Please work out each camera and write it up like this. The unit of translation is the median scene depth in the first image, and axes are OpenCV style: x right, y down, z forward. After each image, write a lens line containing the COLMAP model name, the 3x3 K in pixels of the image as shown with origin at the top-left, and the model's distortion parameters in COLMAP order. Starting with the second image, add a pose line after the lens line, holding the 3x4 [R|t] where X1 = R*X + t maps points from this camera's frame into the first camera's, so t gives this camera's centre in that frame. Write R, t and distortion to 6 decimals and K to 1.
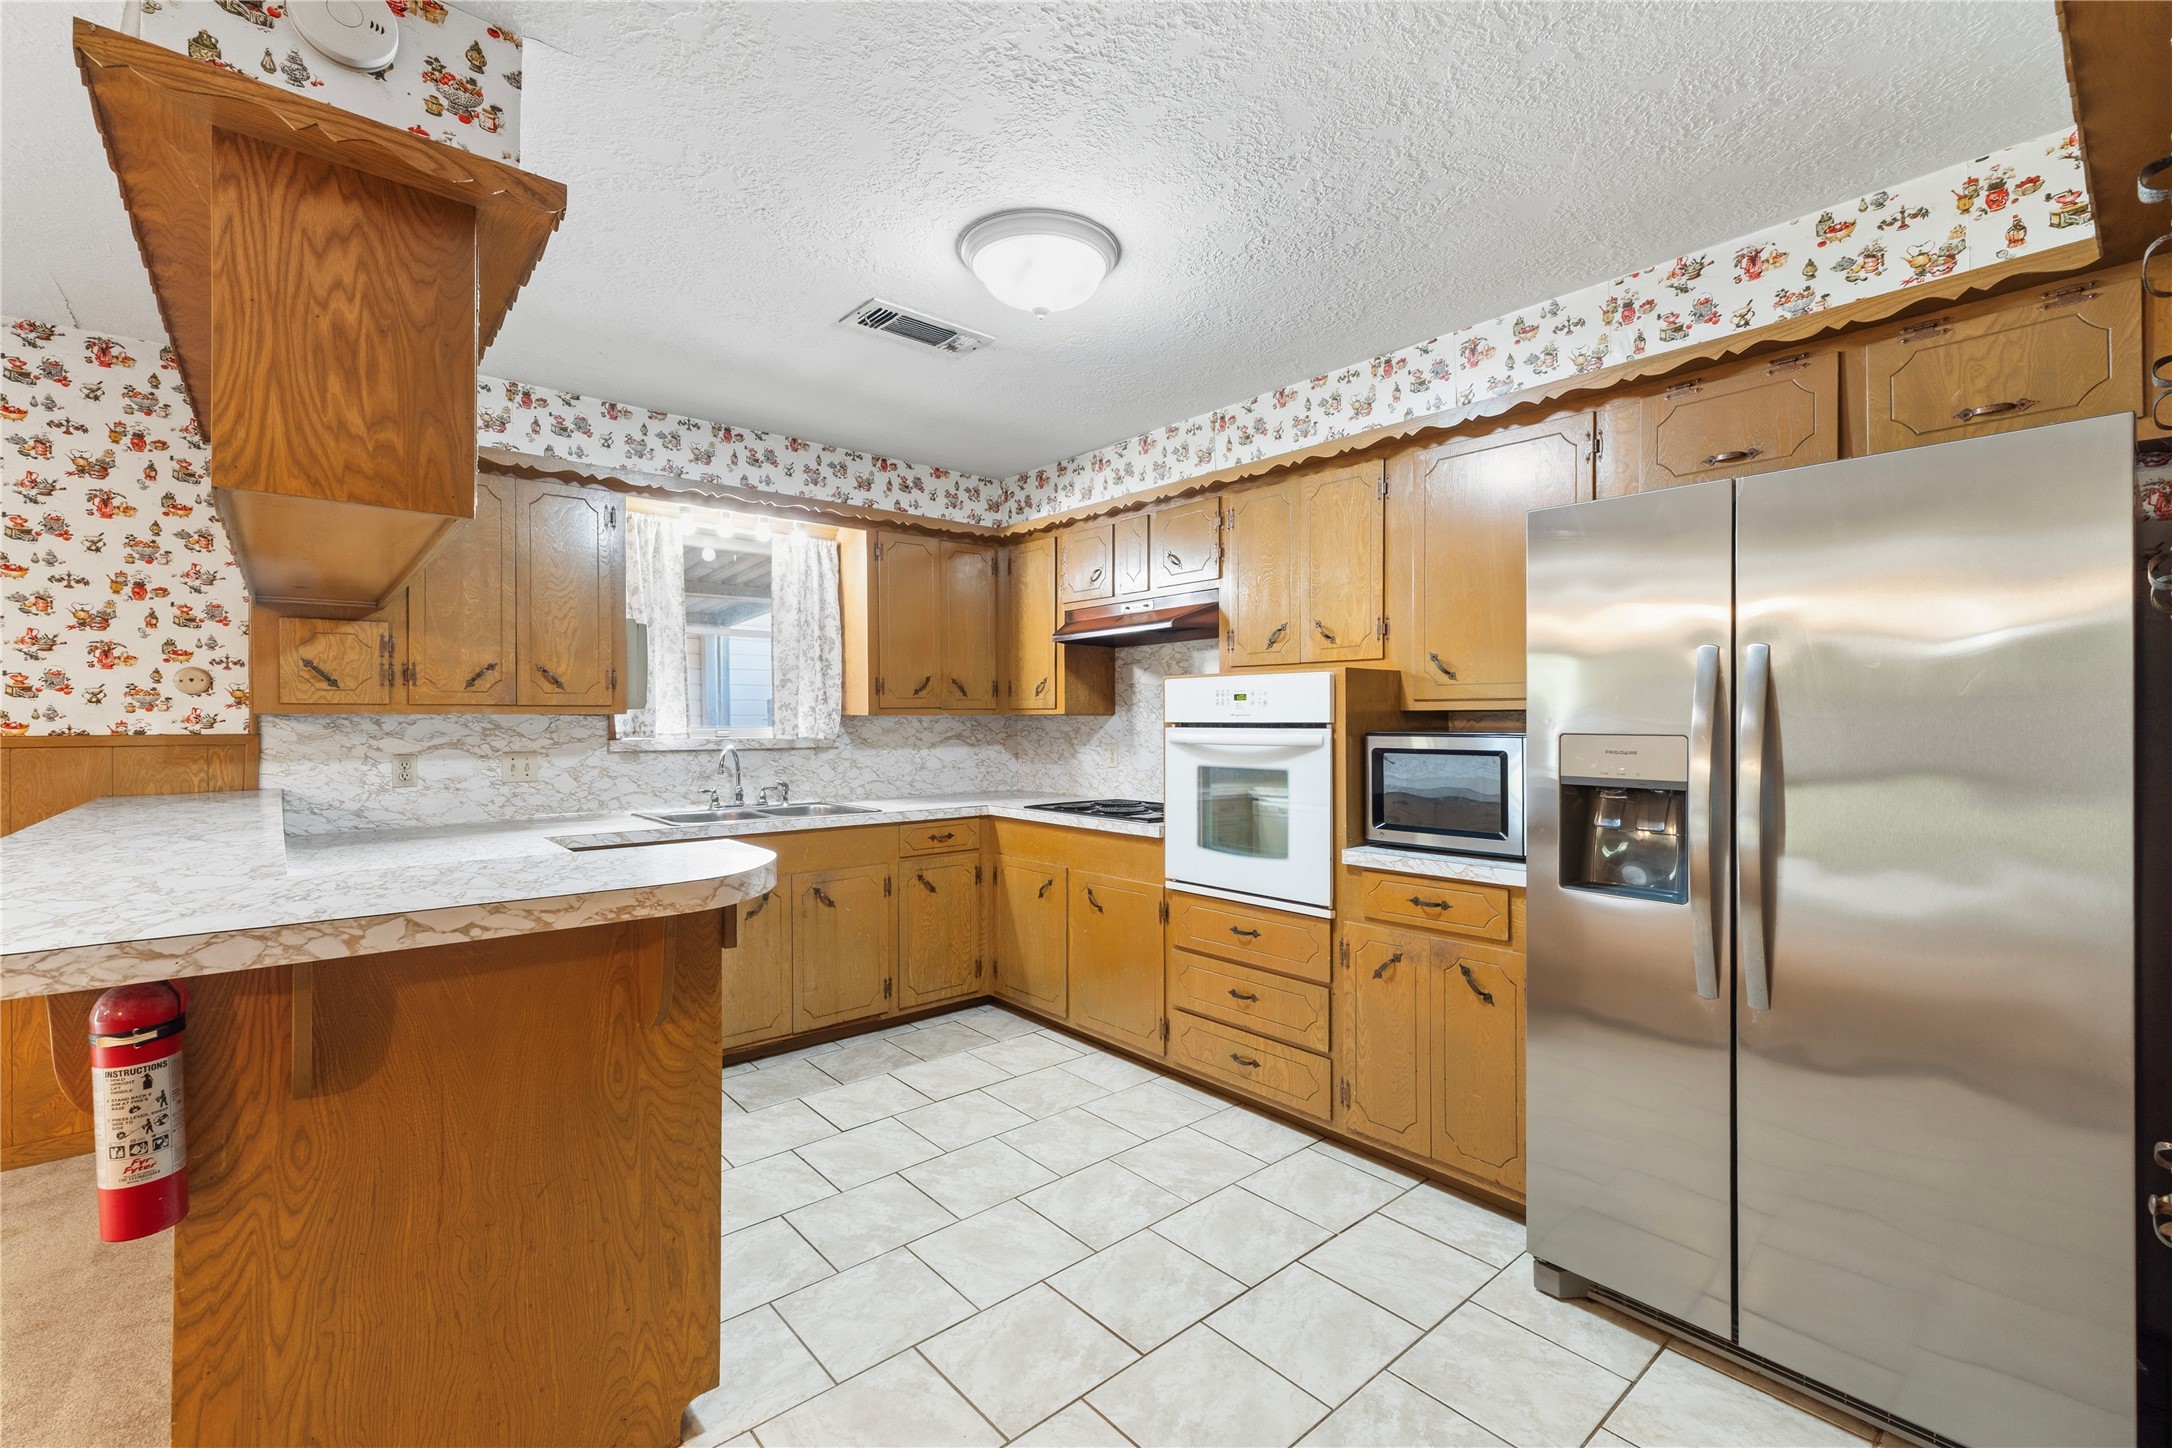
lens RADIAL K [[925.2, 0, 1101.0], [0, 925.2, 715.0], [0, 0, 1]] dist [0.003517, 0.001595]
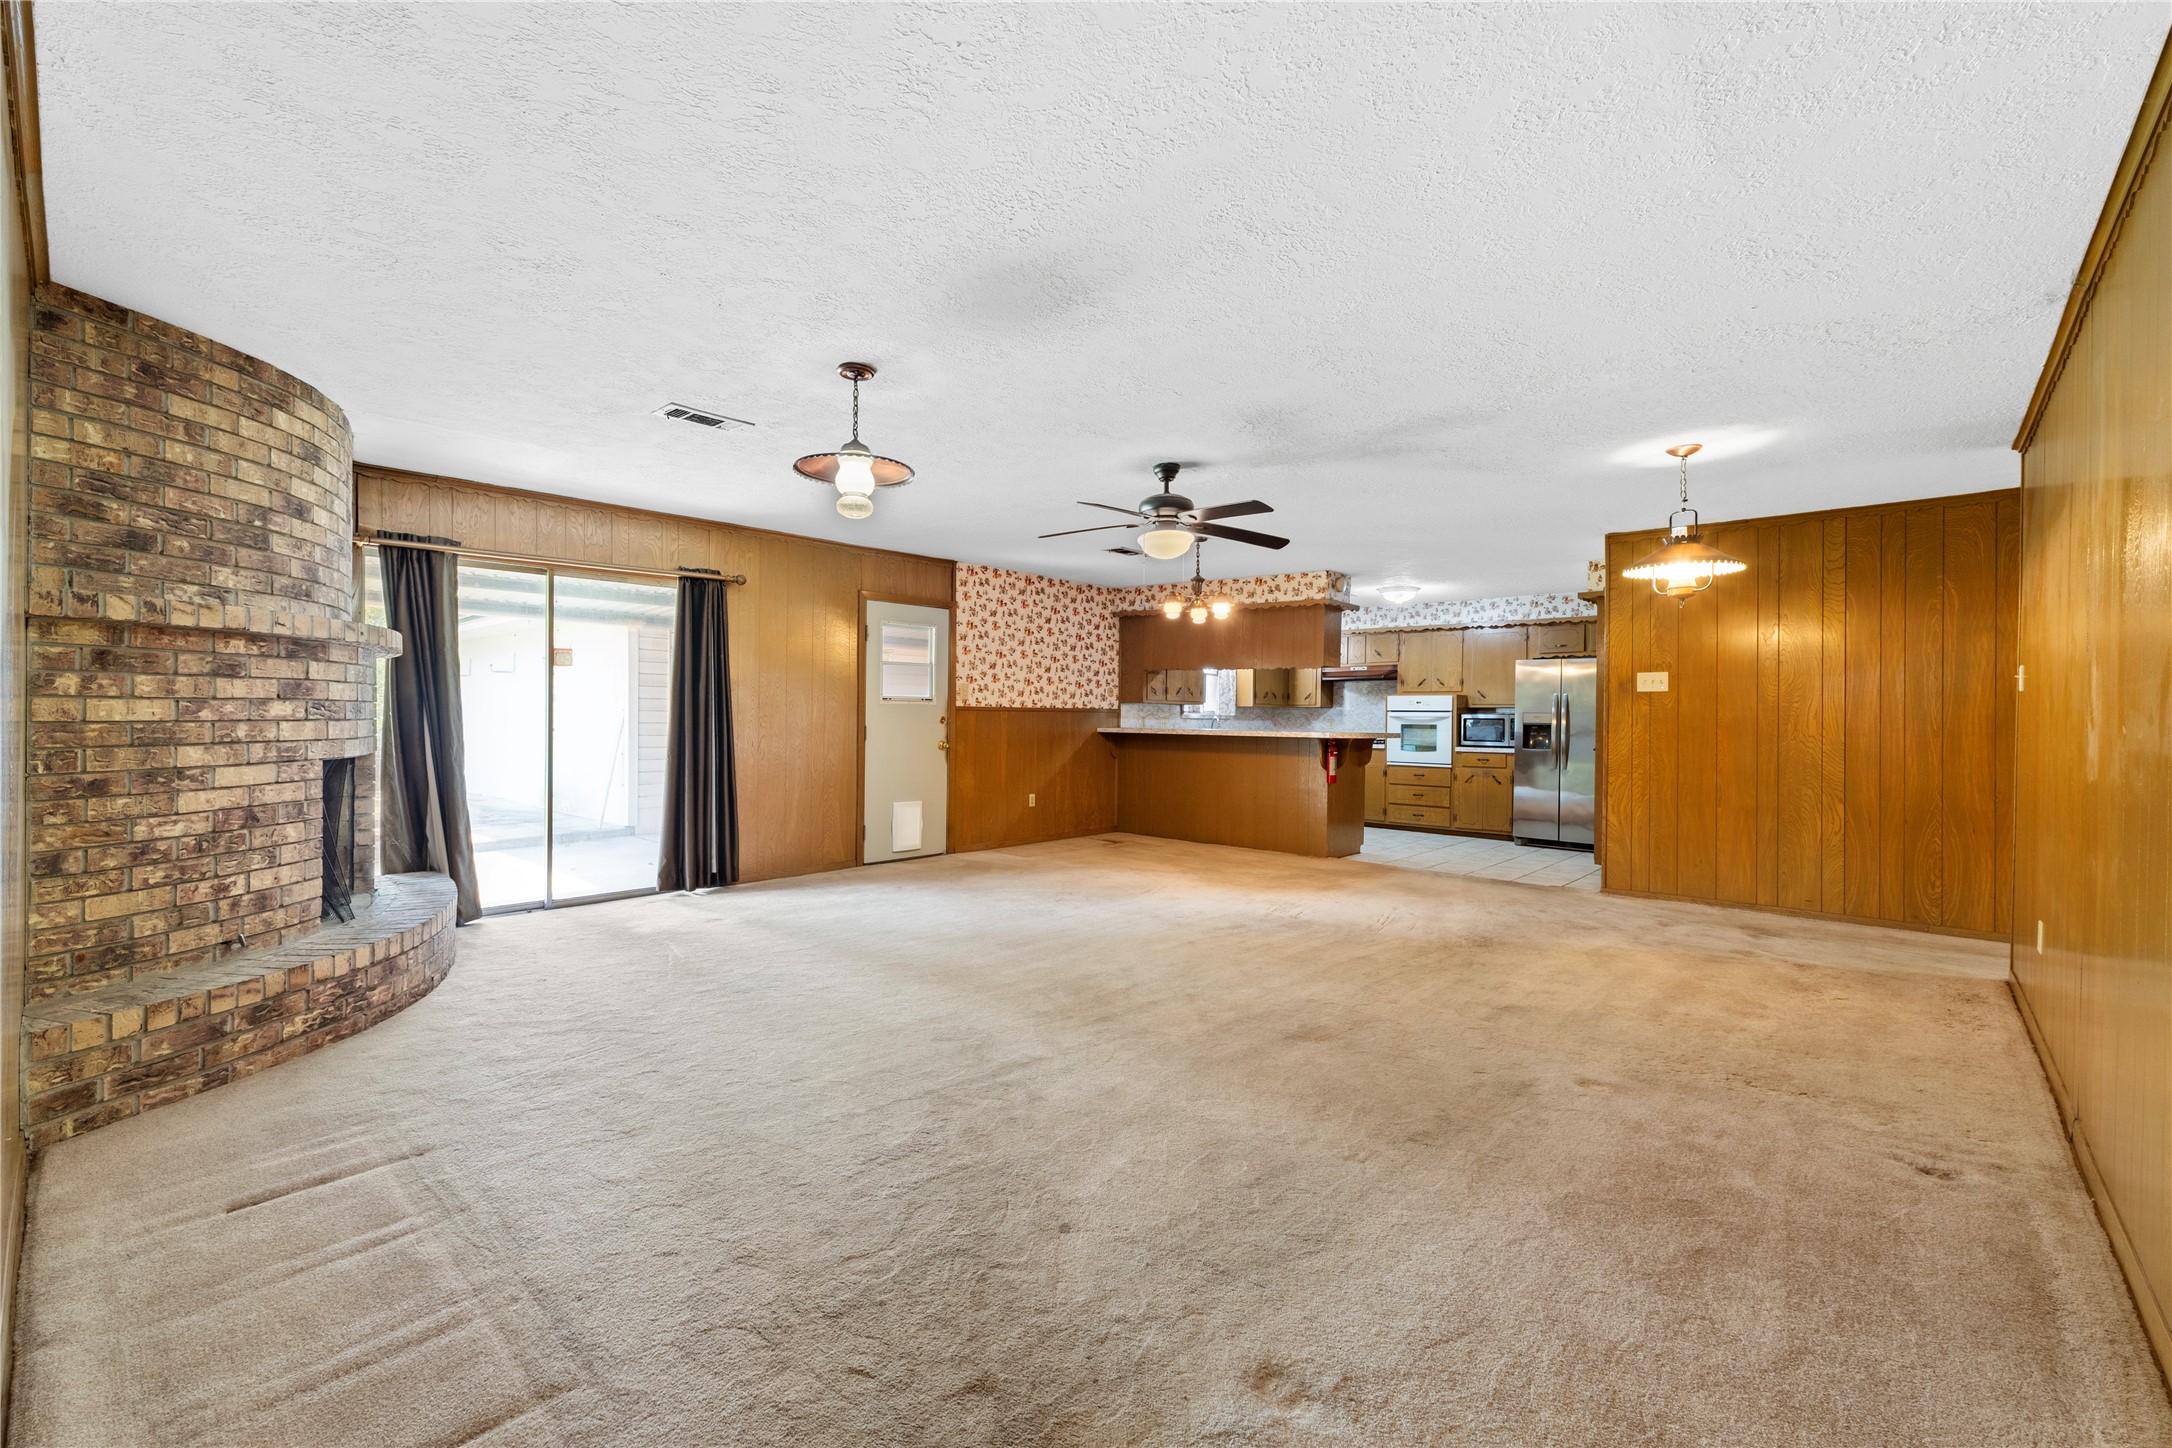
lens RADIAL K [[925.2, 0, 1088.7], [0, 925.2, 710.8], [0, 0, 1]] dist [0.003517, 0.001595]
pose [[0.992084, 0.015555, 0.124610, -1.210476], [-0.015695, 0.999877, 0.000144, 0.022945], [-0.124593, -0.002098, 0.992206, -1.788227]]
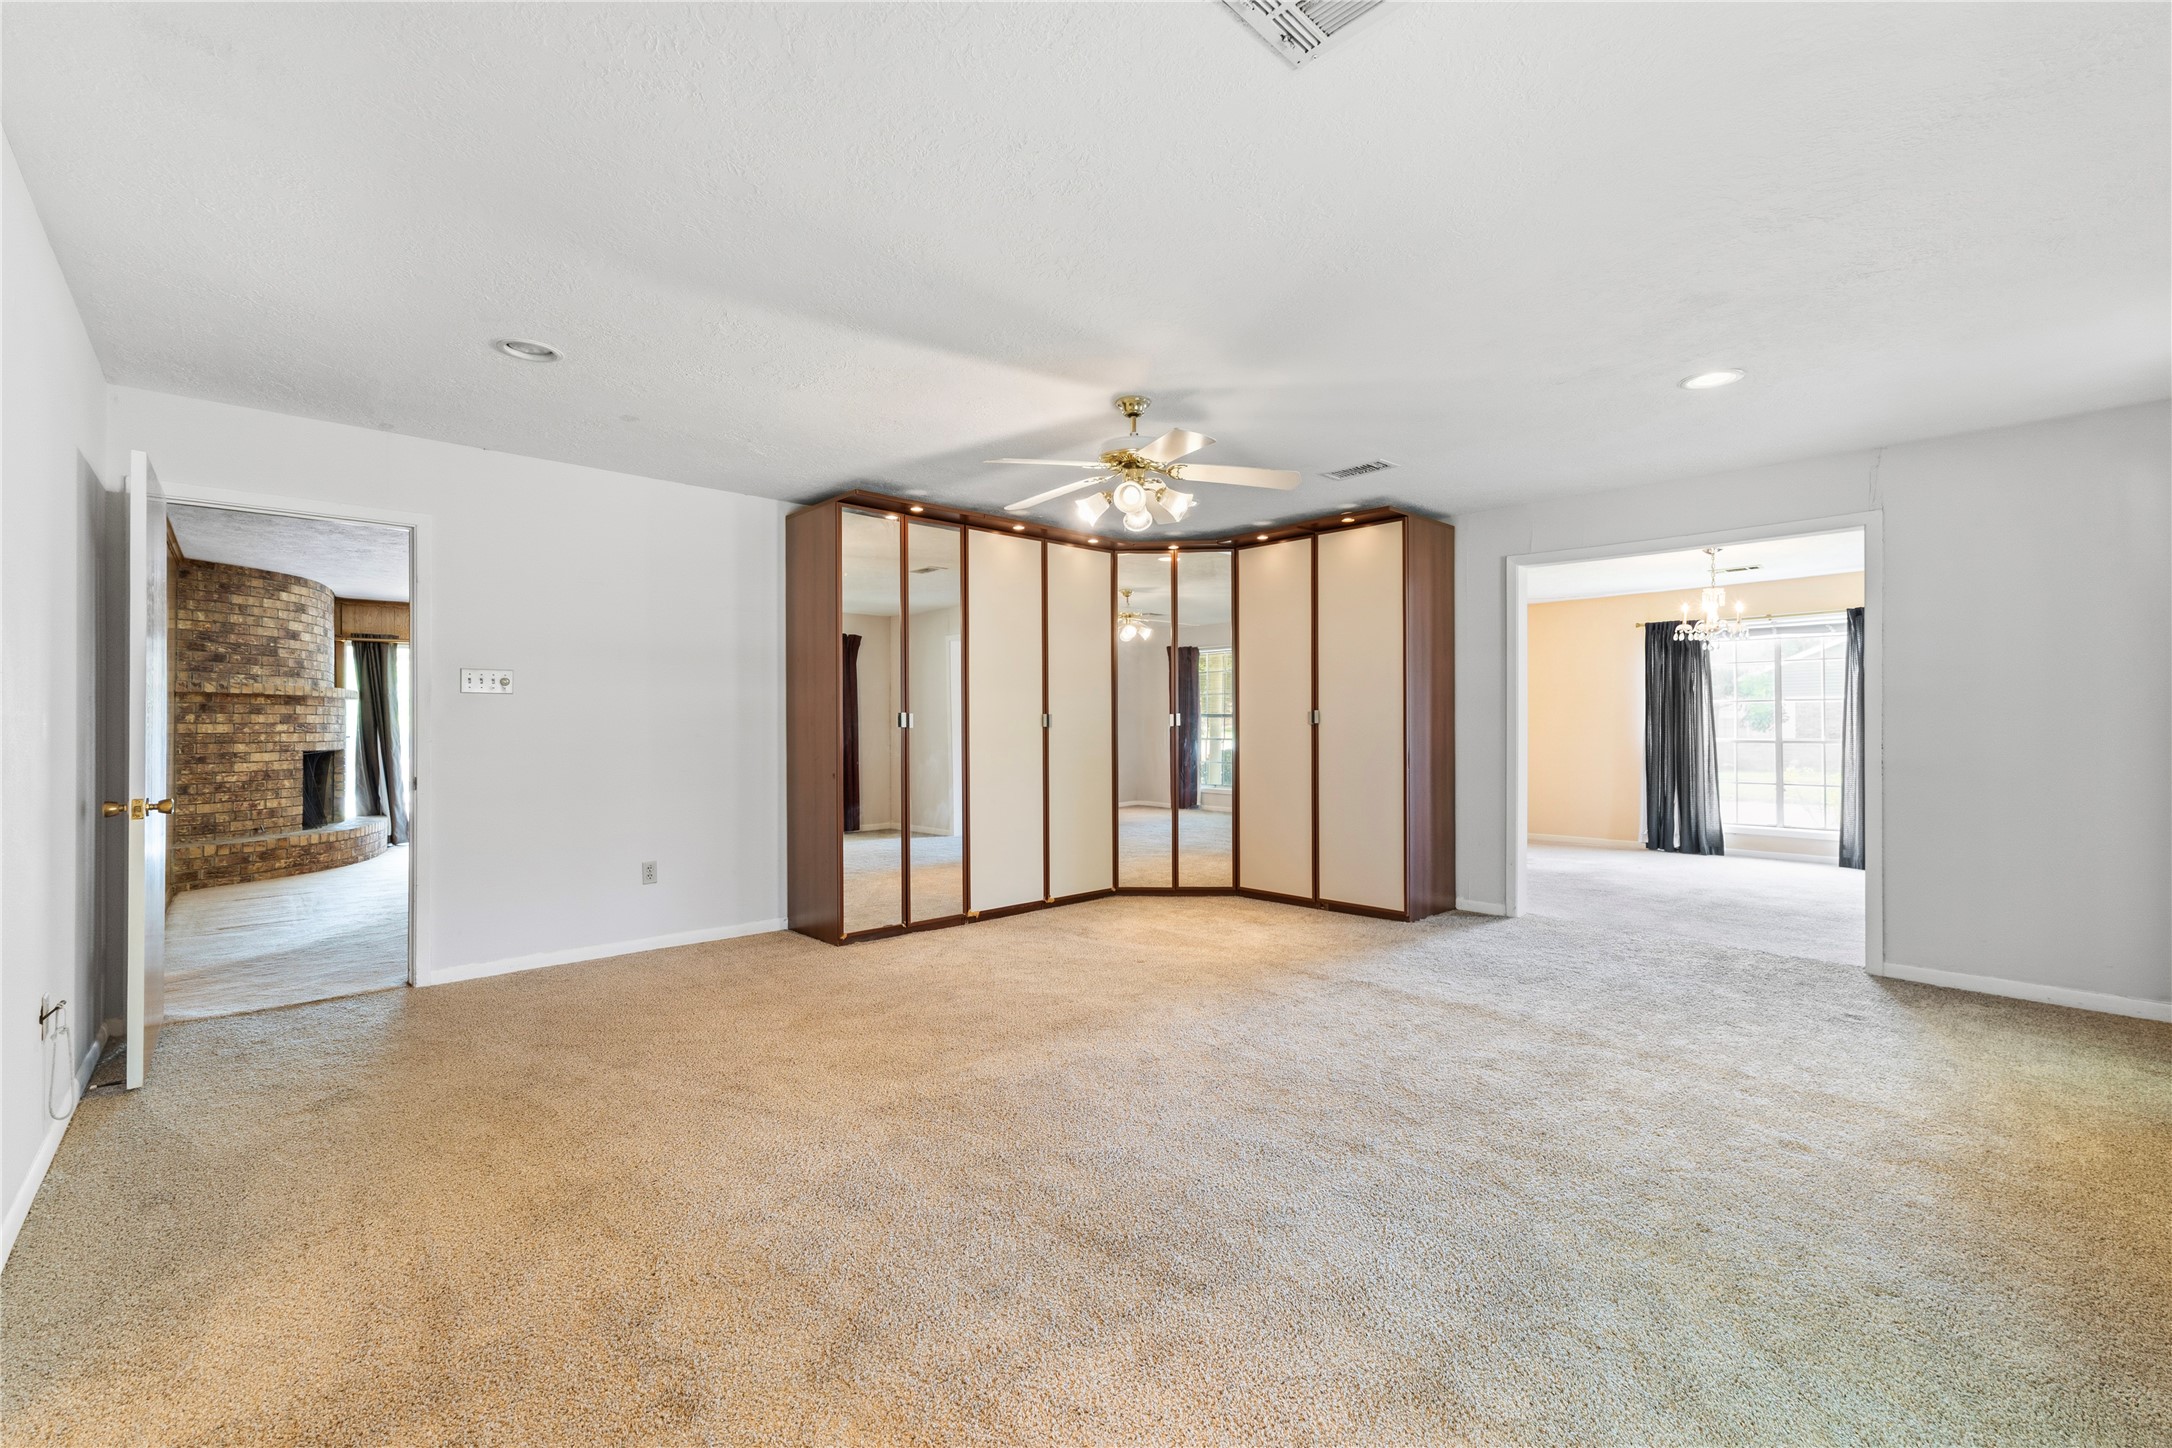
lens RADIAL K [[925.2, 0, 1092.4], [0, 925.2, 714.6], [0, 0, 1]] dist [0.003517, 0.001595]
pose [[0.999305, 0.008346, 0.036331, -0.080170], [-0.008009, 0.999924, -0.009390, 0.008737], [-0.036407, 0.009093, 0.999296, -2.991012]]
